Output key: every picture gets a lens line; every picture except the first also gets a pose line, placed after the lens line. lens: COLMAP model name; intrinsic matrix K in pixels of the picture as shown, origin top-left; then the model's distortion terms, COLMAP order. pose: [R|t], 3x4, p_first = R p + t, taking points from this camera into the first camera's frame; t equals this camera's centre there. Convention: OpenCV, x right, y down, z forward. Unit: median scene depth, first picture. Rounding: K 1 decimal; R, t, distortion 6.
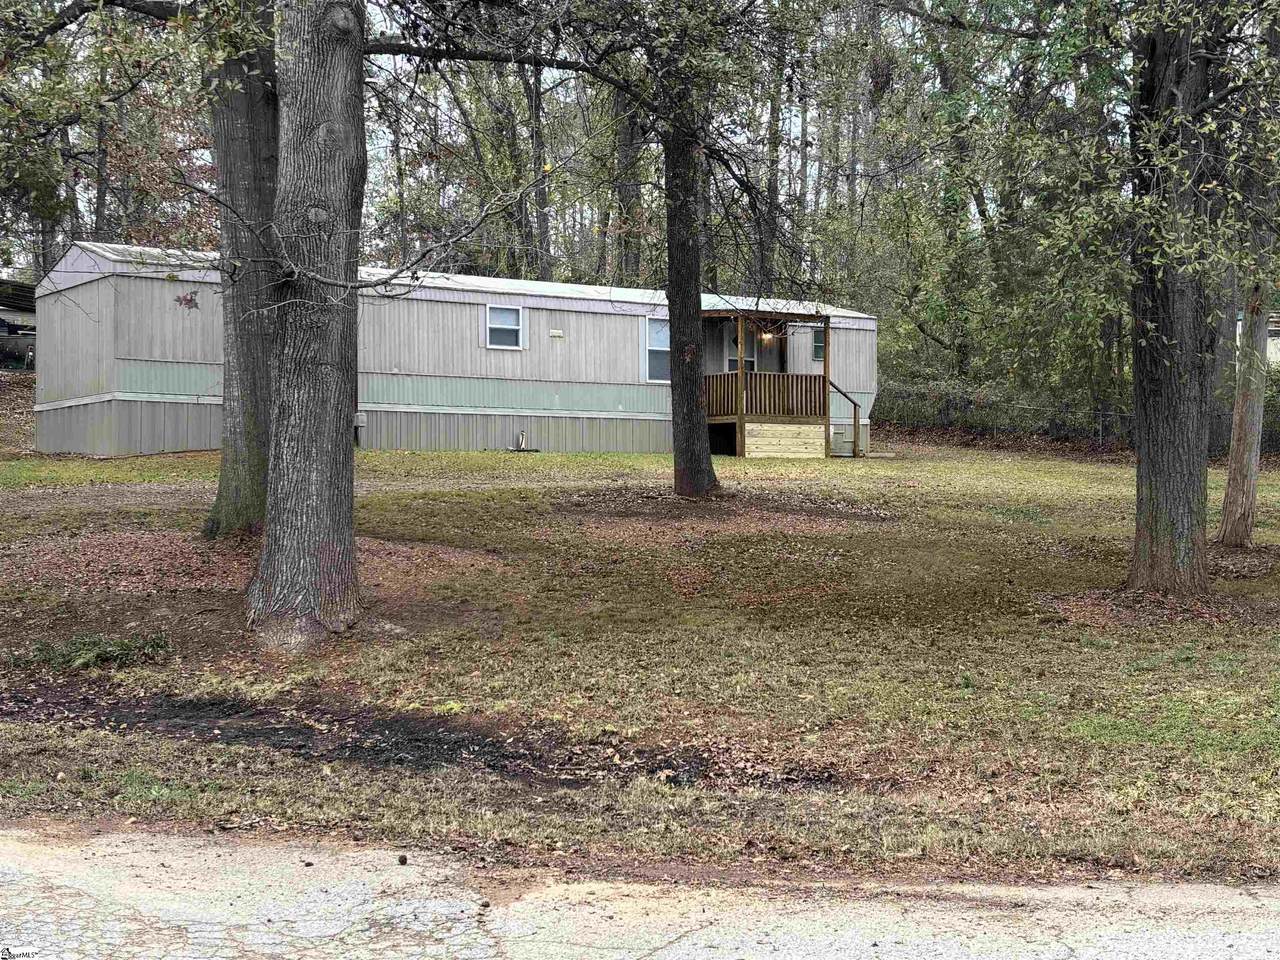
lens RADIAL K [[1865.8, 0, 643.3], [0, 1865.8, 482.6], [0, 0, 1]] dist [0.039288, 0.000000]
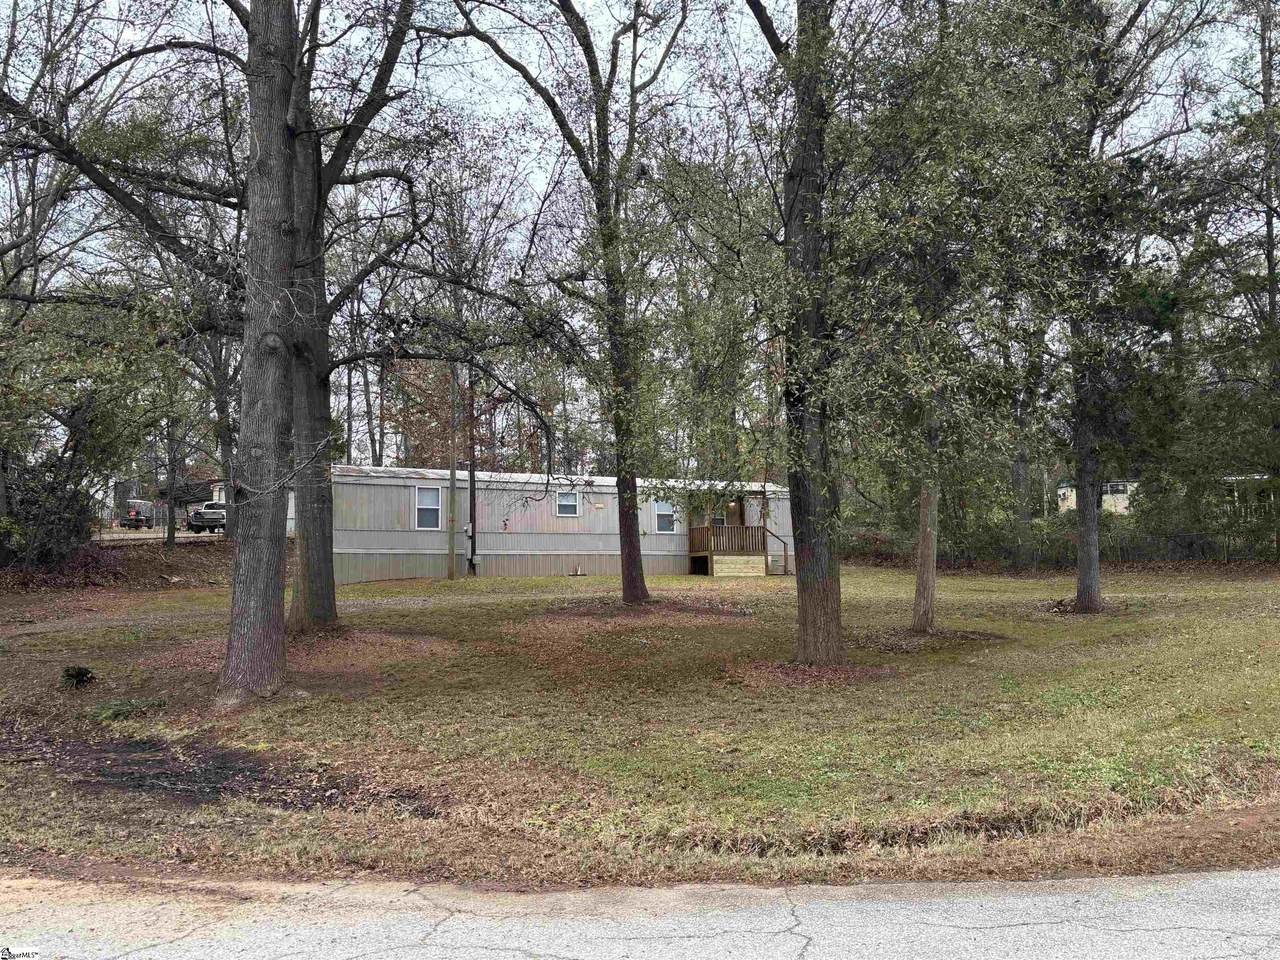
lens RADIAL K [[1071.4, 0, 639.7], [0, 1071.4, 476.1], [0, 0, 1]] dist [0.058843, -0.000578]
pose [[0.993283, -0.028302, -0.112197, 0.104787], [0.016601, 0.994451, -0.103881, -0.004011], [0.114514, 0.101321, 0.988241, 0.018840]]
